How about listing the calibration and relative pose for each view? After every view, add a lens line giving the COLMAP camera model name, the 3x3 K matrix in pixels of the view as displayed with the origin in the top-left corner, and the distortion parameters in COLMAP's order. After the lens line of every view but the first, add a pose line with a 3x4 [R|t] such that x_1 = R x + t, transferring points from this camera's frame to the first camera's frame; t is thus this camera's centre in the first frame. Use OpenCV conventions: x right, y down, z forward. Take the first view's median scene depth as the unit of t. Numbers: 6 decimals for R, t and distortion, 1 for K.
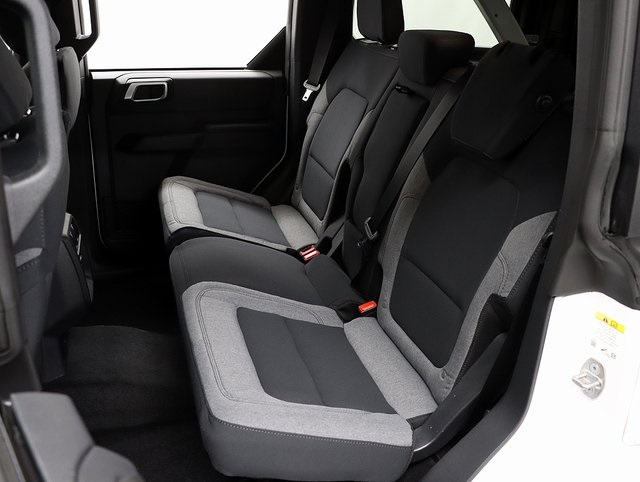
lens RADIAL K [[597.2, 0, 318.4], [0, 597.2, 243.0], [0, 0, 1]] dist [-0.116709, 0.000000]
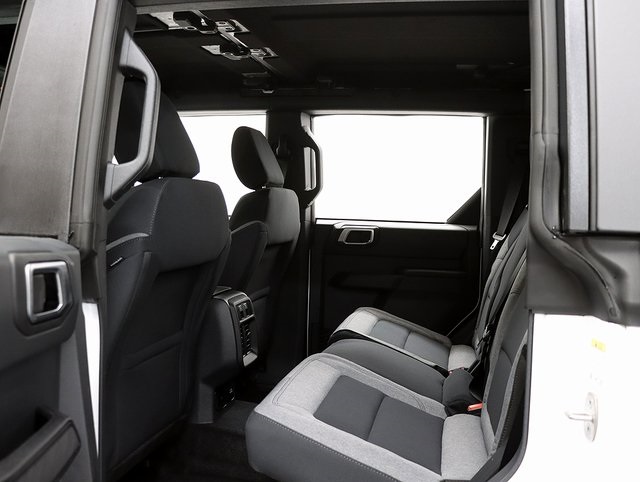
lens RADIAL K [[597.2, 0, 321.5], [0, 597.2, 240.2], [0, 0, 1]] dist [-0.116709, 0.000000]
pose [[0.864877, 0.006621, -0.501940, 0.259077], [-0.198390, 0.923018, -0.329664, 0.166742], [0.461117, 0.384699, 0.799611, -0.008911]]
